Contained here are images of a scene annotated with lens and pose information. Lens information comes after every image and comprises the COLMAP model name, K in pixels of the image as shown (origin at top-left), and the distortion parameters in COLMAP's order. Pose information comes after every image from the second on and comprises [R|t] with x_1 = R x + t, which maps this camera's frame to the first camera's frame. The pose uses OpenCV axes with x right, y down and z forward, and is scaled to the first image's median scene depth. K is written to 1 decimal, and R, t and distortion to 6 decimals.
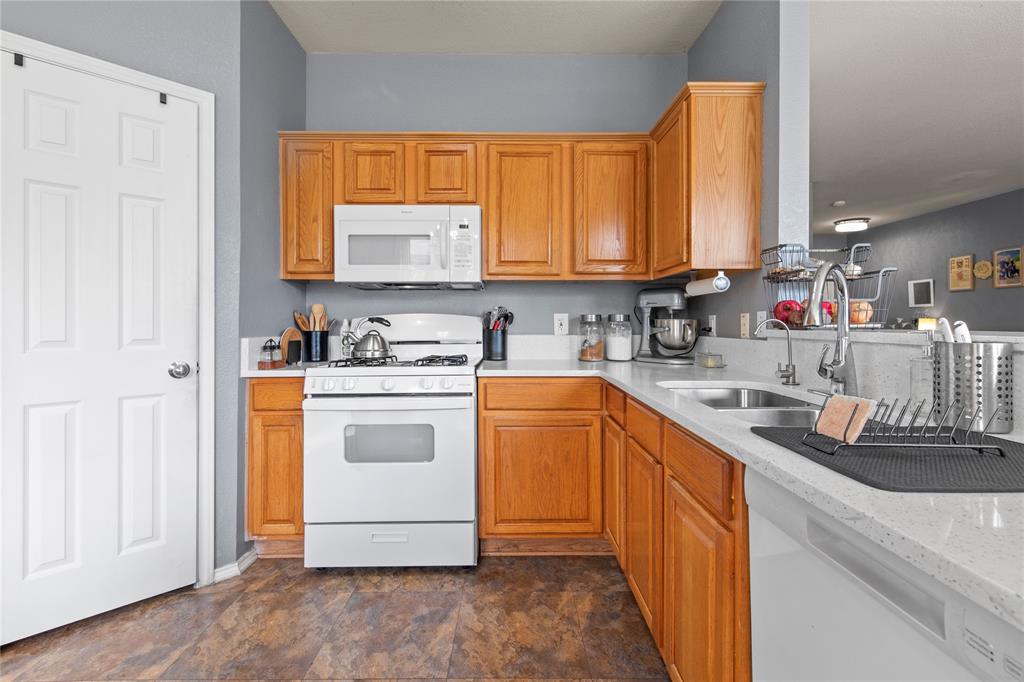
lens RADIAL K [[449.6, 0, 516.0], [0, 449.6, 320.6], [0, 0, 1]] dist [0.000353, -0.000084]
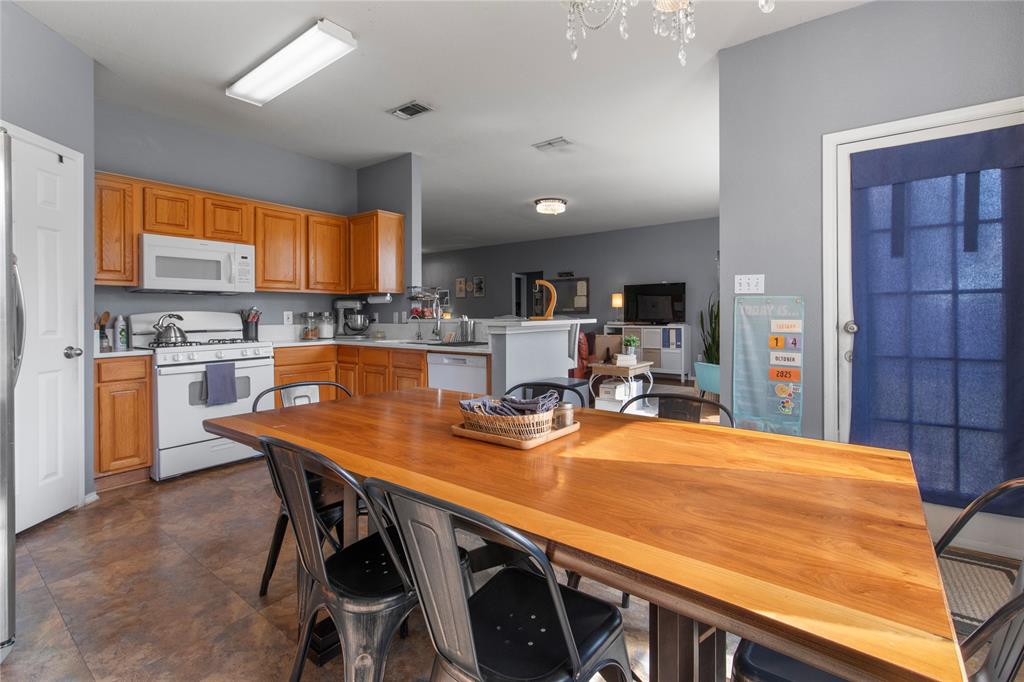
lens RADIAL K [[464.5, 0, 522.5], [0, 464.5, 312.4], [0, 0, 1]] dist [0.001407, -0.000121]
pose [[0.607315, 0.000715, 0.794461, -0.881447], [0.002553, 0.999993, -0.002852, -0.006275], [-0.794457, 0.003760, 0.607309, -0.845725]]
